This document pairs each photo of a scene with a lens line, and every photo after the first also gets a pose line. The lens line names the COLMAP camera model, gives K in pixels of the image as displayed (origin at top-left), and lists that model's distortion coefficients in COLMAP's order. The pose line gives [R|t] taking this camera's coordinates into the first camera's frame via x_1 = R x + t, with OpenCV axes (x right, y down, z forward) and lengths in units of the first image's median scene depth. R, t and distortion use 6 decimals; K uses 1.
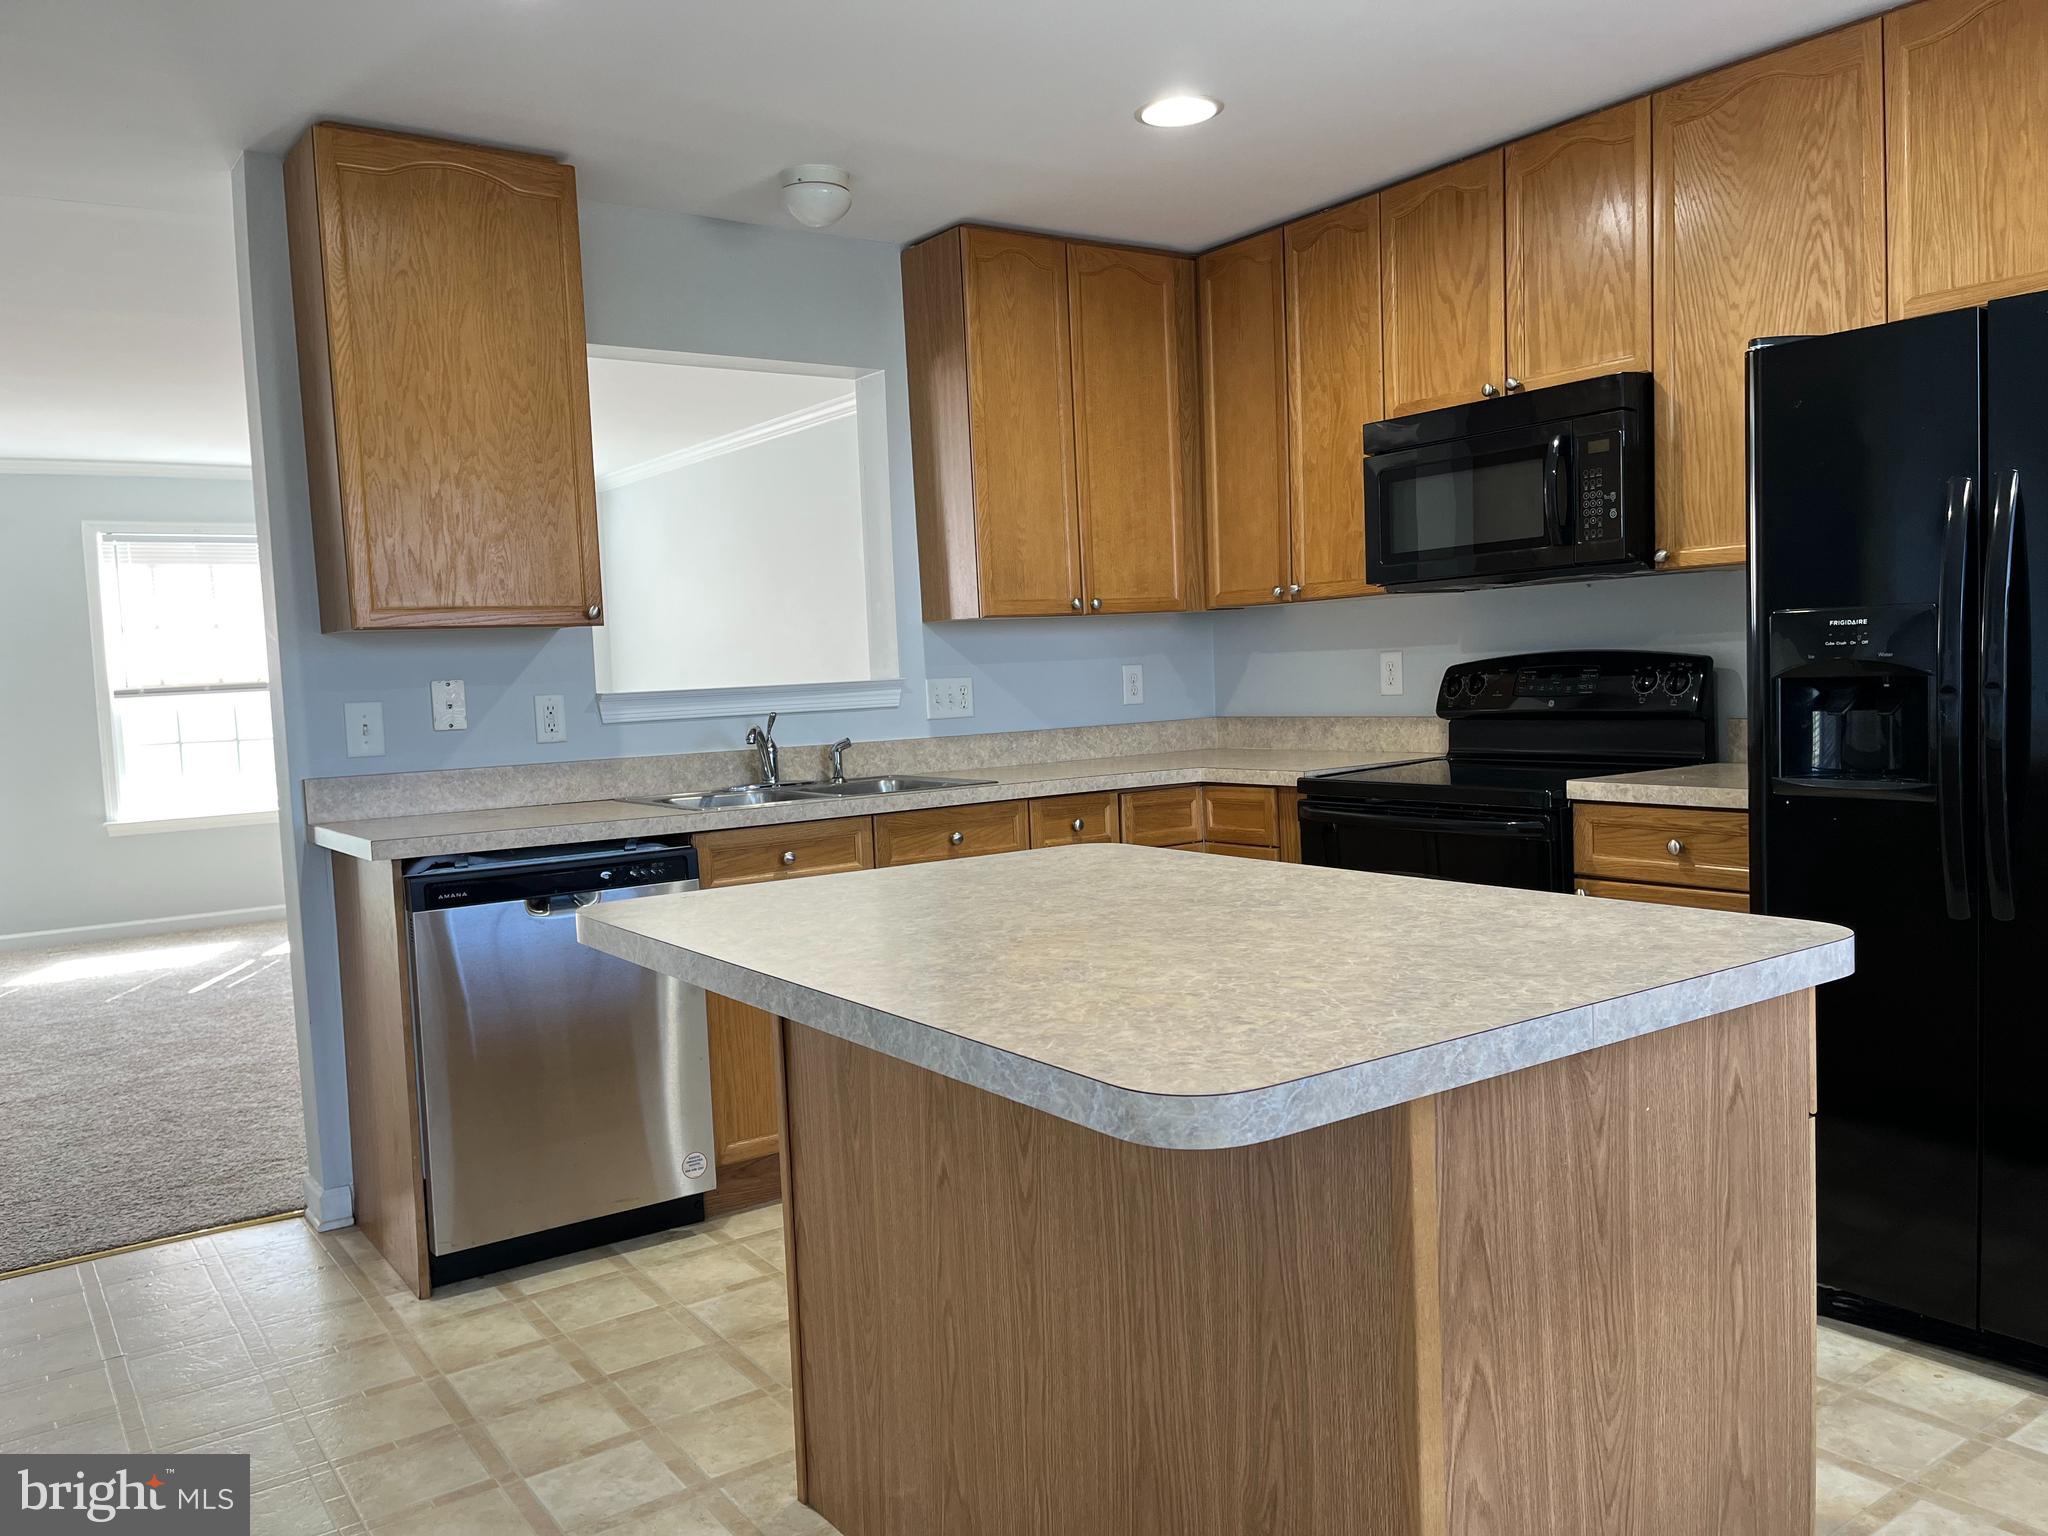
lens RADIAL K [[1545.1, 0, 1024.0], [0, 1545.1, 768.0], [0, 0, 1]] dist [0.076820, -0.090200]
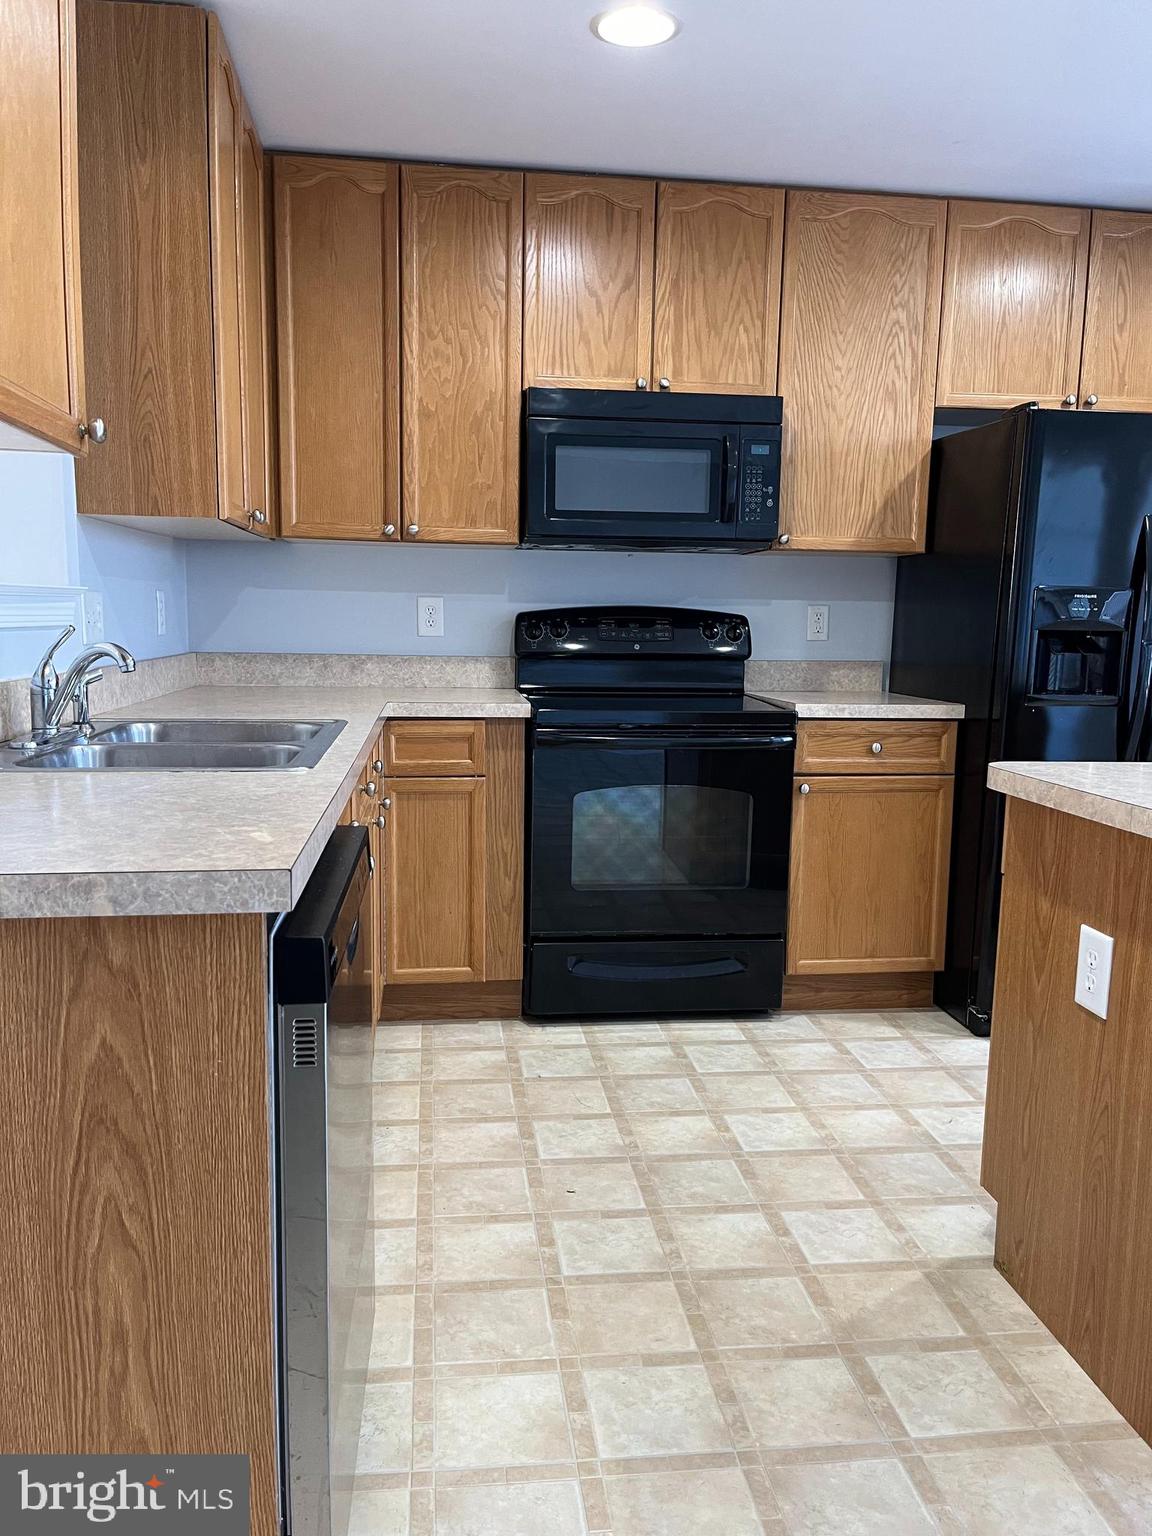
lens RADIAL K [[1158.8, 0, 576.7], [0, 1158.8, 774.1], [0, 0, 1]] dist [0.076820, -0.090200]
pose [[0.468241, -0.069146, 0.880891, -0.599619], [0.022052, 0.997537, 0.066581, -0.001778], [-0.883326, -0.011750, 0.468613, 0.678422]]
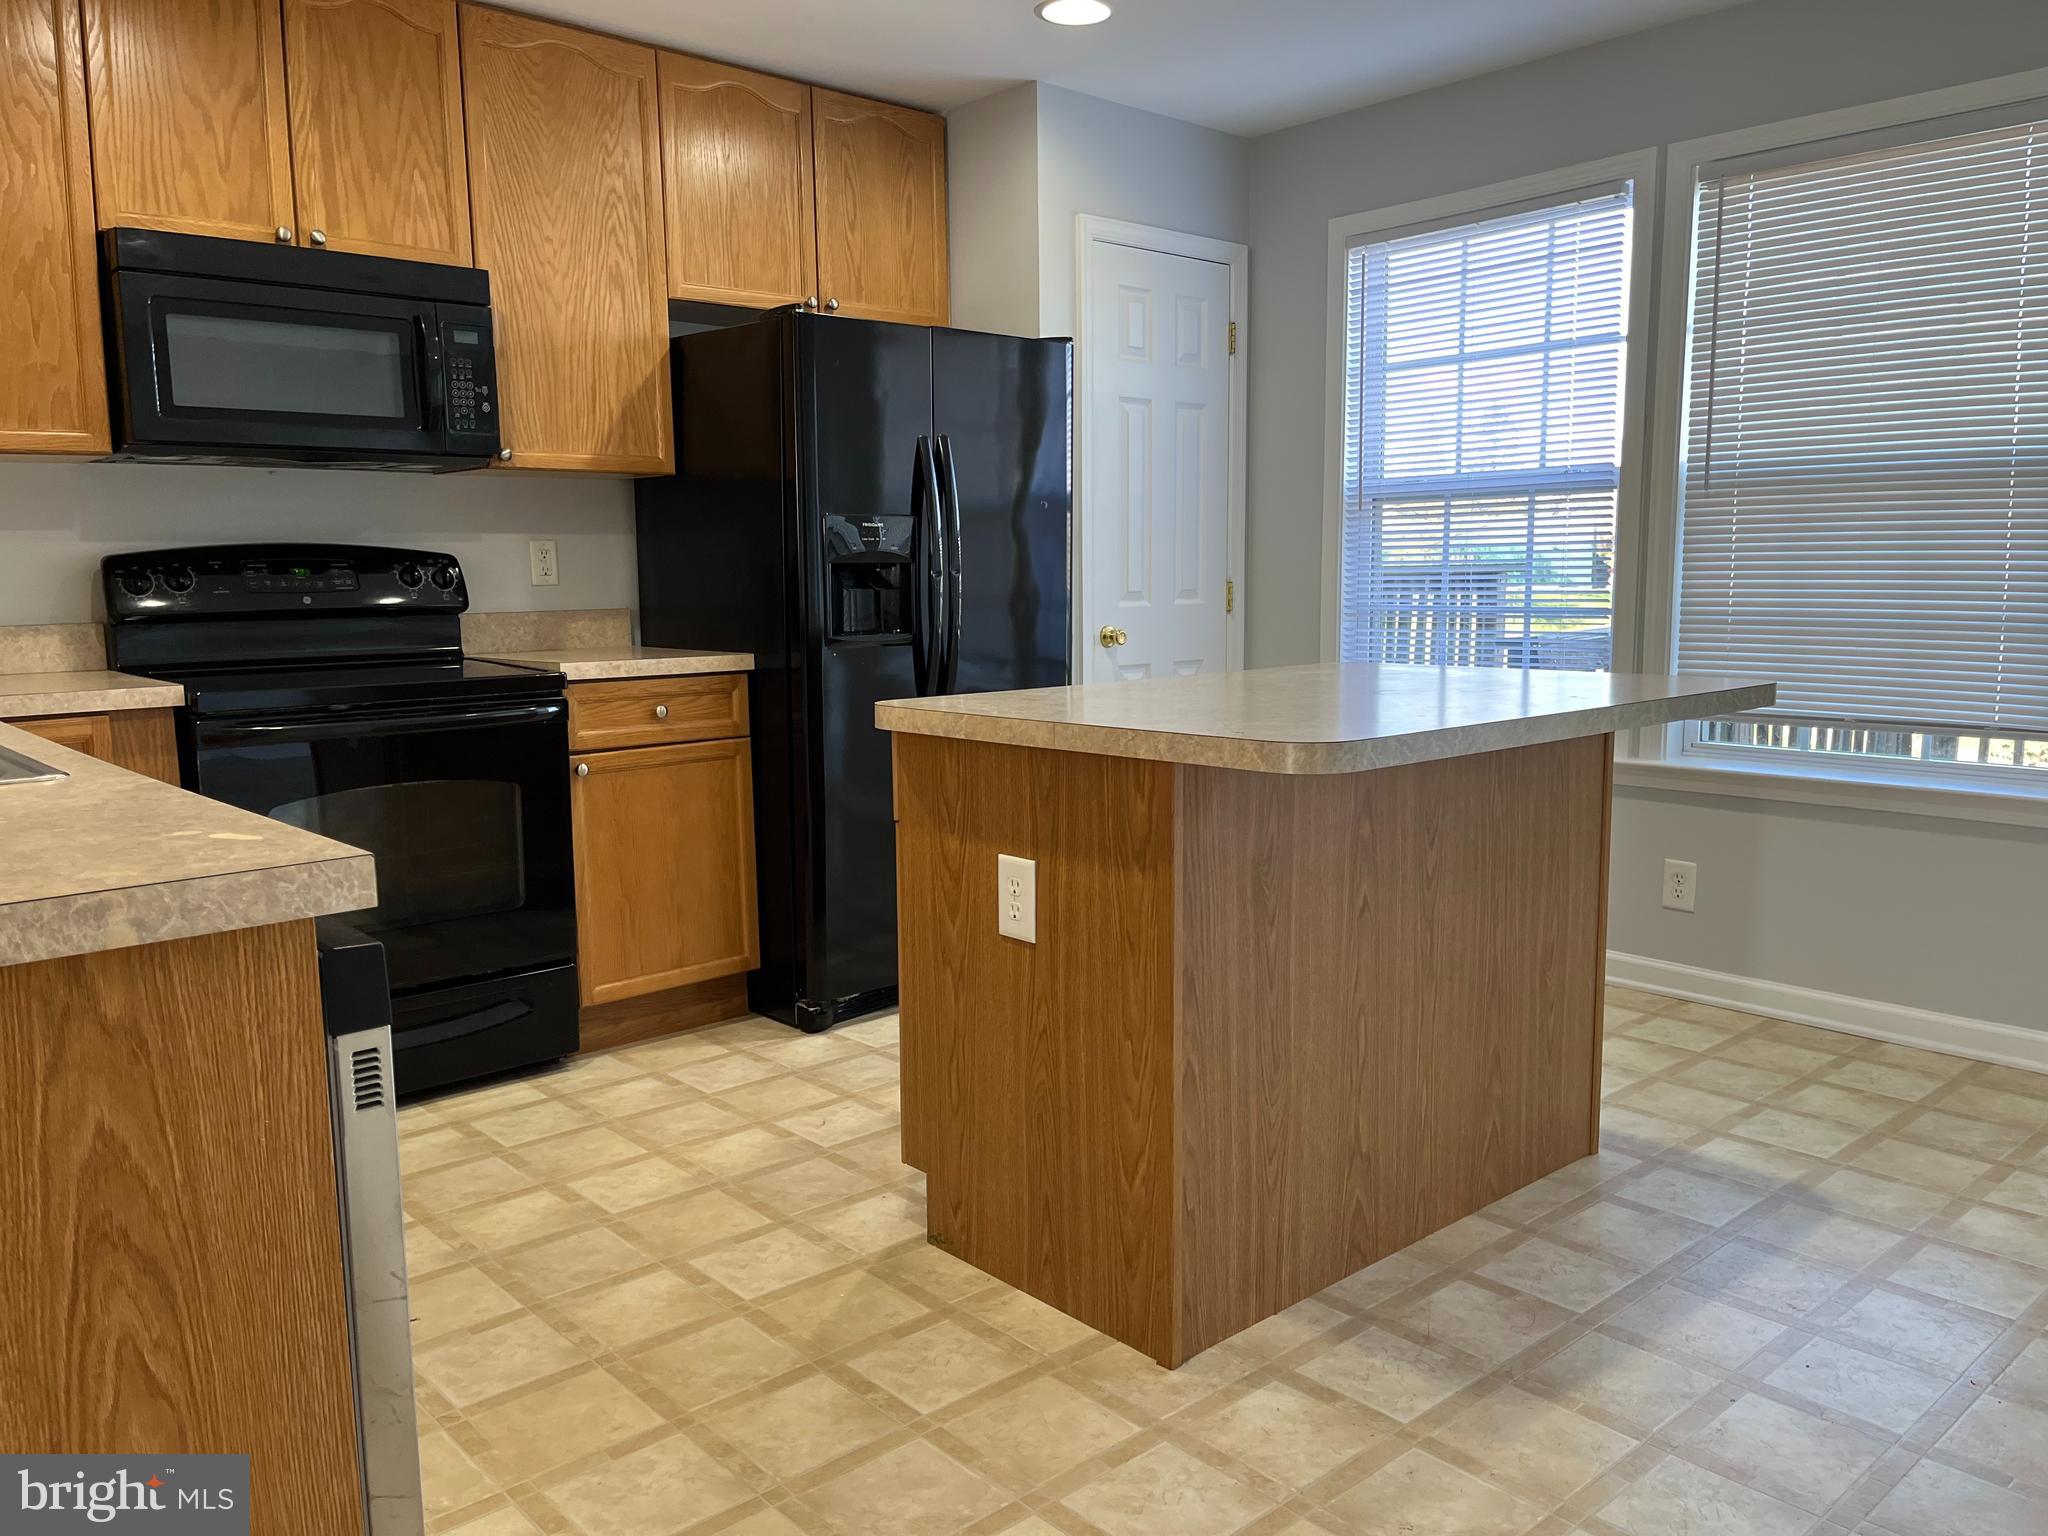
lens RADIAL K [[1545.1, 0, 1024.0], [0, 1545.1, 768.0], [0, 0, 1]] dist [0.076820, -0.090200]
pose [[-0.113572, -0.086526, 0.989755, -0.706657], [0.084617, 0.991739, 0.096408, 0.003611], [-0.989920, 0.094699, -0.105312, 0.783305]]
